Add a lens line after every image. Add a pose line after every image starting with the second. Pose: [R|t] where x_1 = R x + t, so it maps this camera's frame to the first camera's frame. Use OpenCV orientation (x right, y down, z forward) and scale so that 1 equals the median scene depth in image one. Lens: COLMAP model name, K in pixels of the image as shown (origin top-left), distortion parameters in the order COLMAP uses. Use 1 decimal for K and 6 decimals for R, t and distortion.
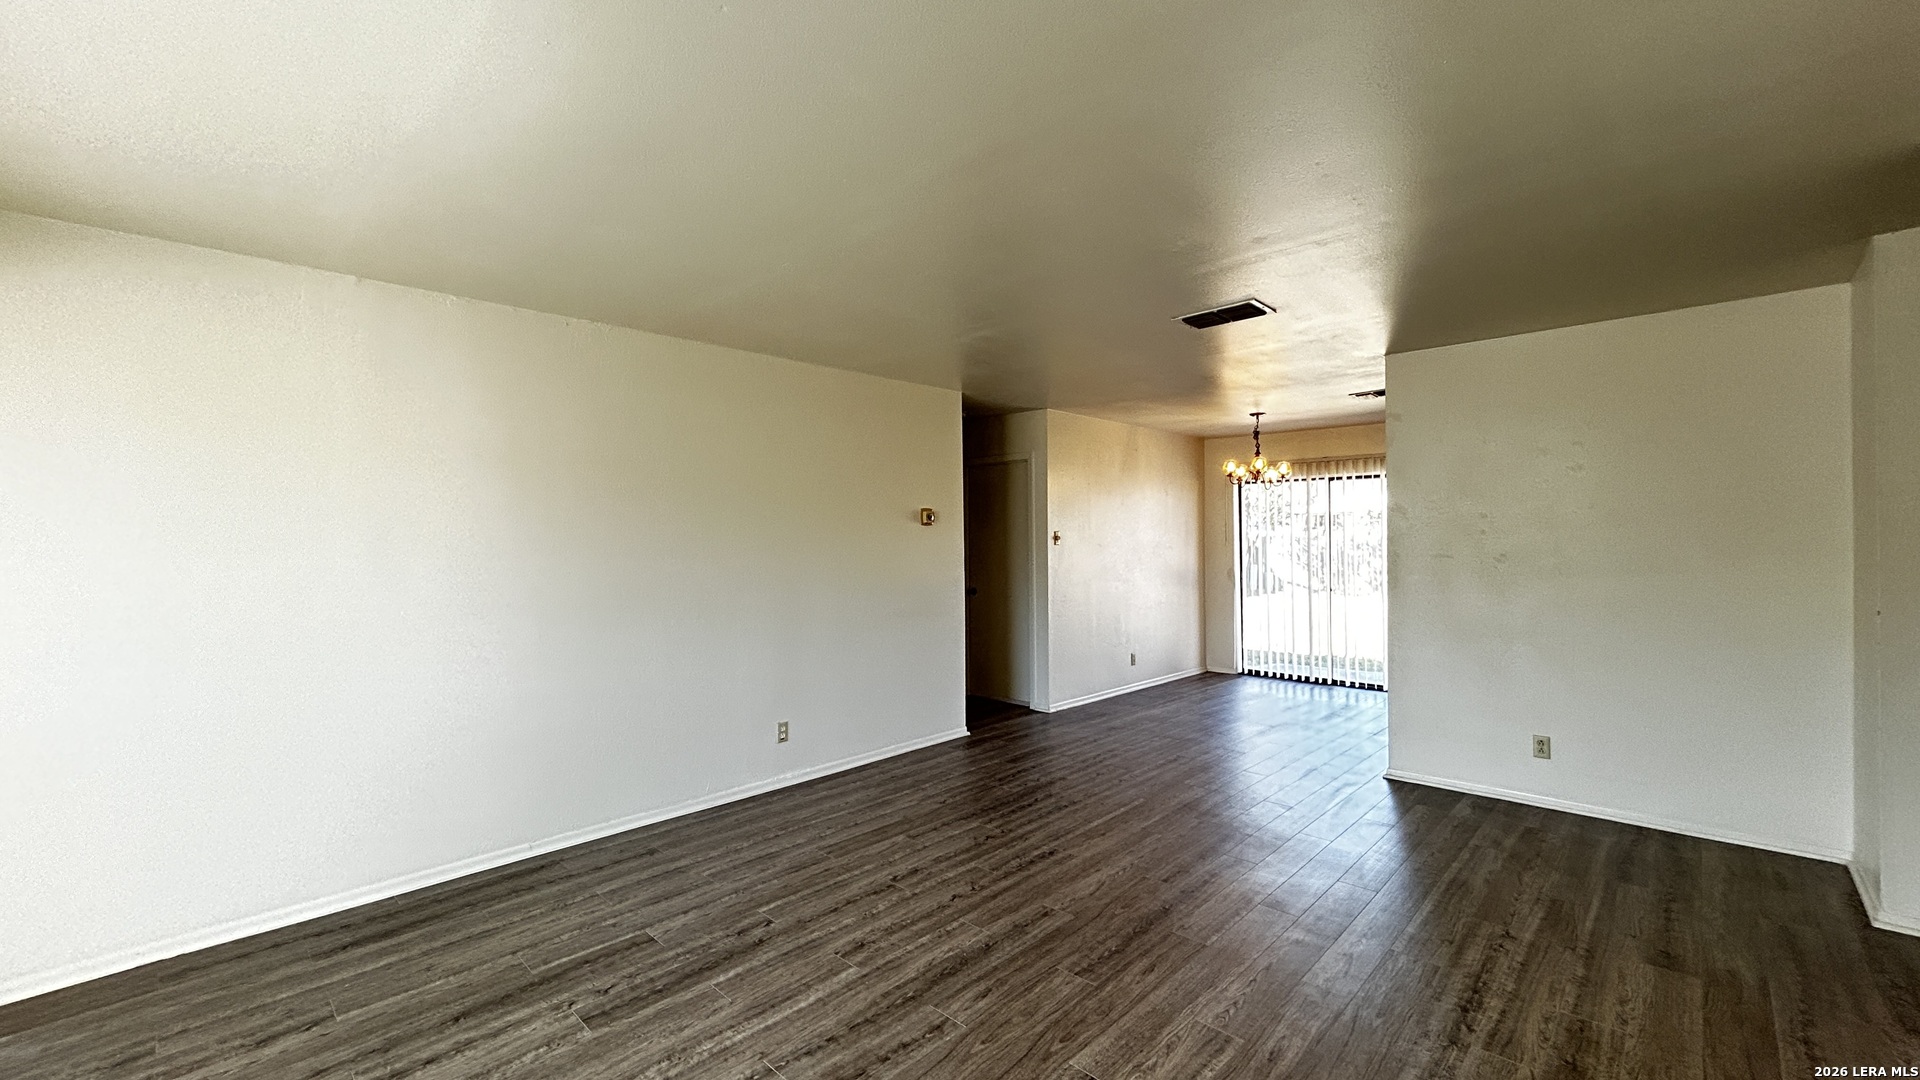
lens RADIAL K [[773.7, 0, 961.6], [0, 773.7, 535.8], [0, 0, 1]] dist [0.000500, 0.001652]
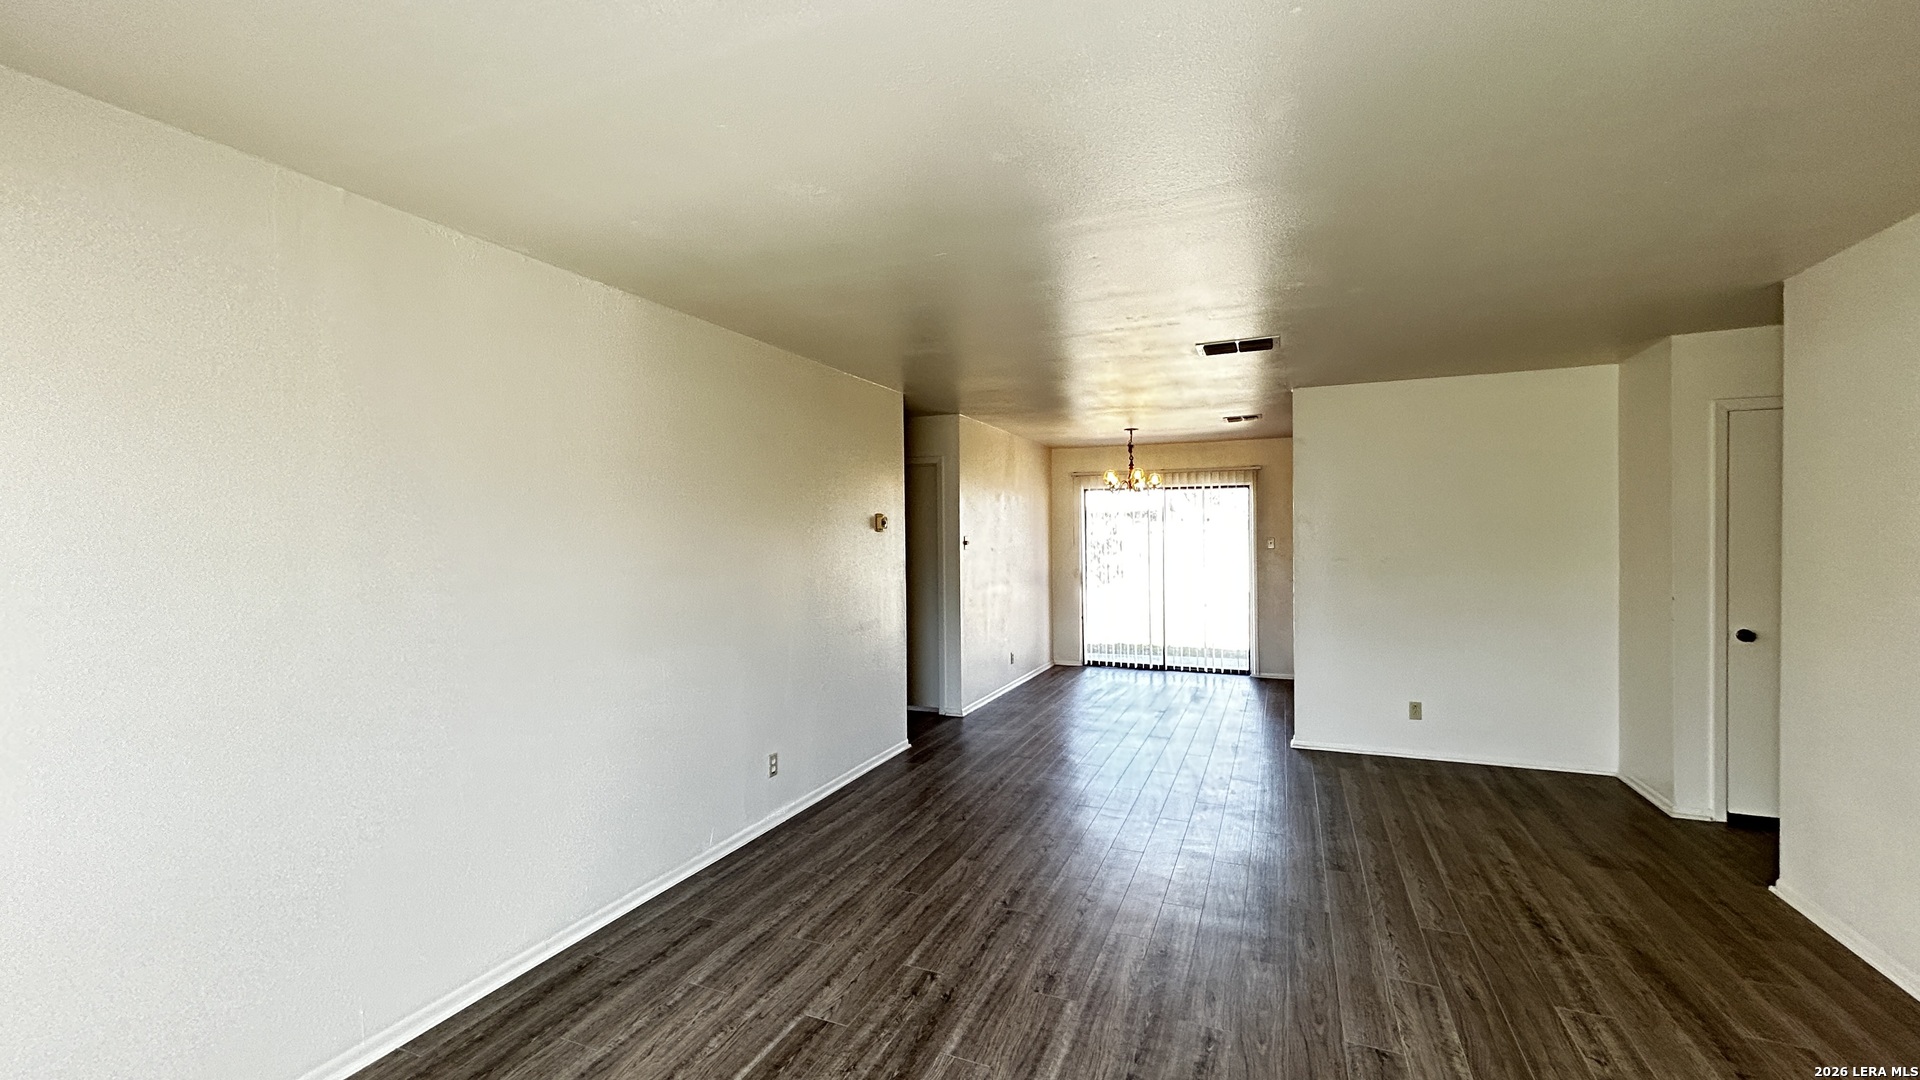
lens RADIAL K [[773.7, 0, 962.9], [0, 773.7, 538.1], [0, 0, 1]] dist [0.000500, 0.001652]
pose [[0.931000, -0.002951, 0.365006, -0.464618], [0.001055, 0.999985, 0.005394, -0.016823], [-0.365017, -0.004637, 0.930989, 0.119497]]
